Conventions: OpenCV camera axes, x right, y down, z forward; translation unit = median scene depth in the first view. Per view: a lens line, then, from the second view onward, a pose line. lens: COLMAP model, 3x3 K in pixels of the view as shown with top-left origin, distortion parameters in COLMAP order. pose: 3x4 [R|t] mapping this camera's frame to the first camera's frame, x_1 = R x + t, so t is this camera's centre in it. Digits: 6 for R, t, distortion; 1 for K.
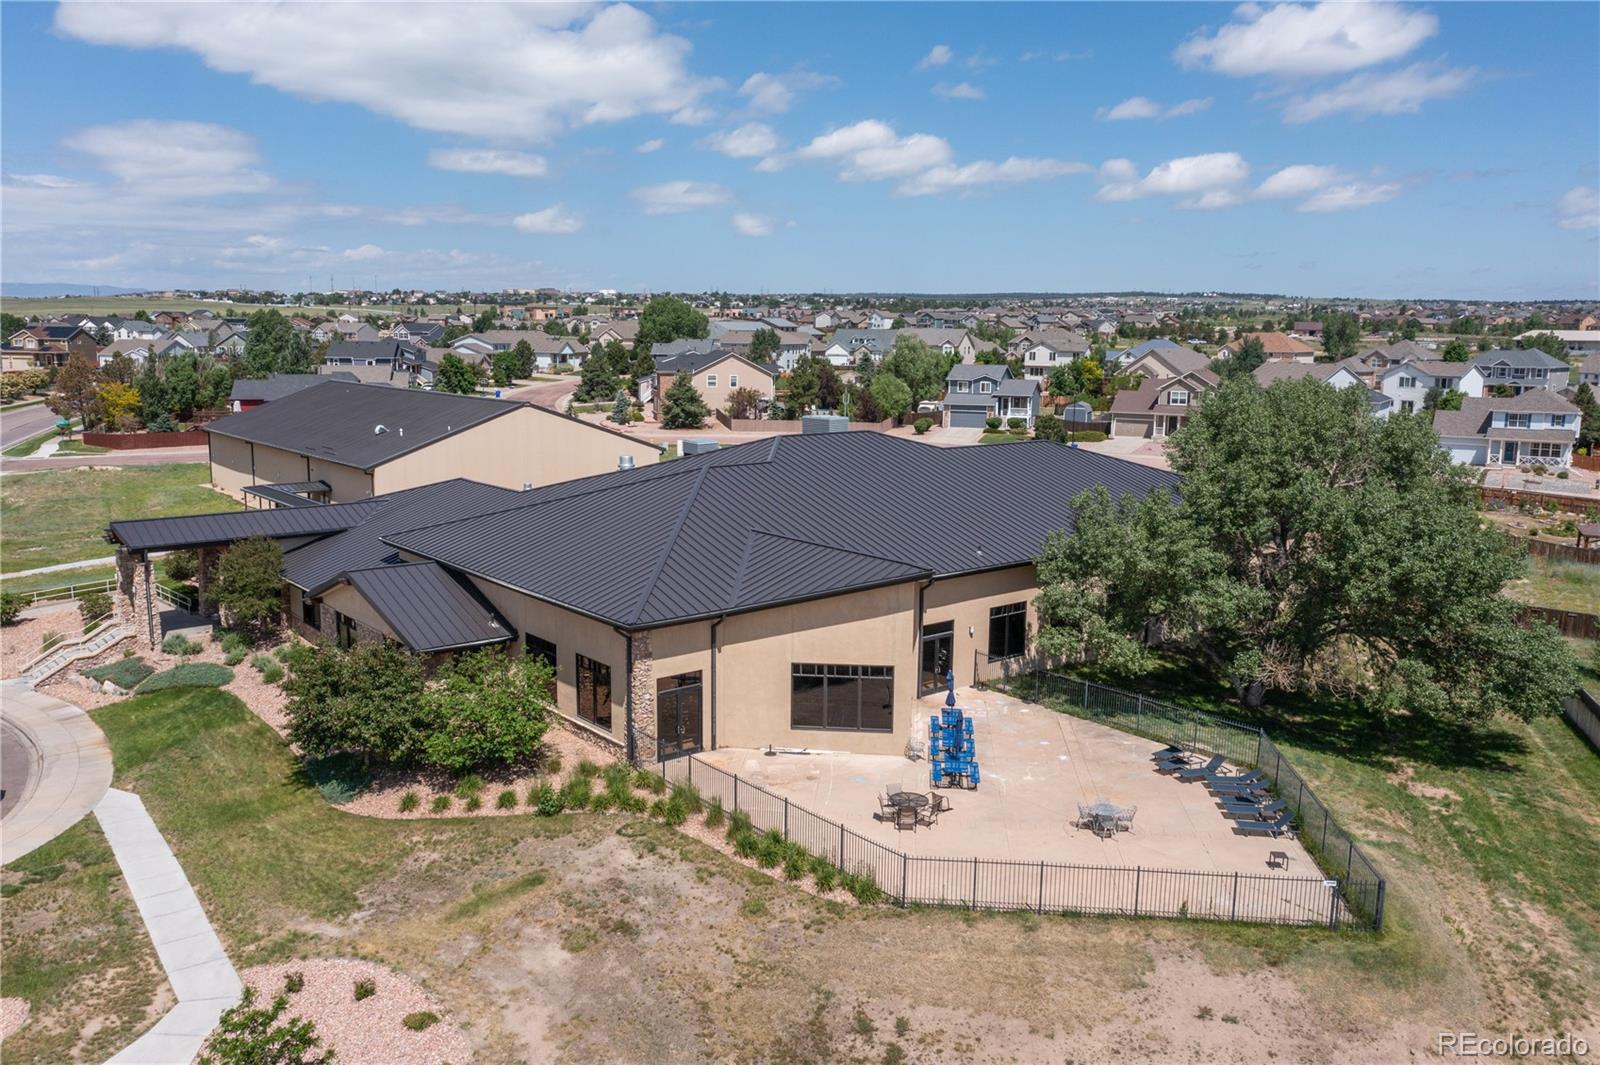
lens RADIAL K [[1290.1, 0, 804.8], [0, 1290.1, 533.5], [0, 0, 1]] dist [0.001465, -0.007636]
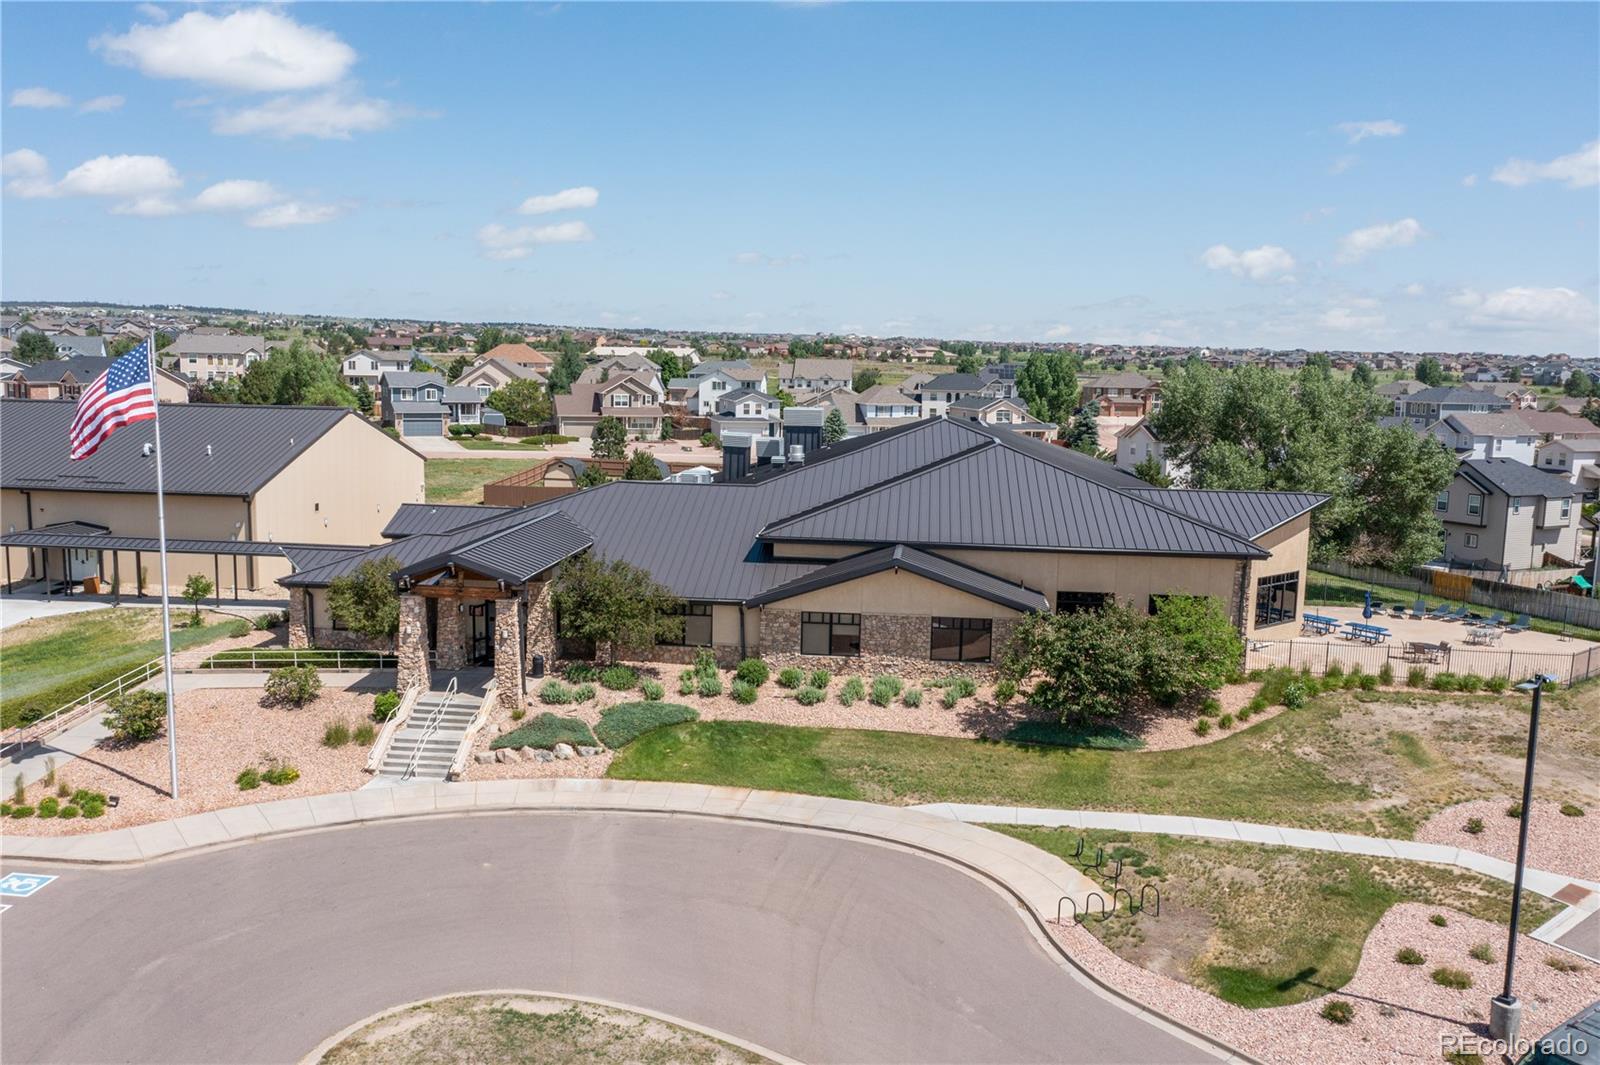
lens RADIAL K [[1290.1, 0, 805.0], [0, 1290.1, 531.6], [0, 0, 1]] dist [0.001465, -0.007636]
pose [[0.694326, -0.091736, 0.713790, -0.285923], [0.102281, 0.994353, 0.028301, -0.006929], [-0.712355, 0.053357, 0.699788, 0.093787]]
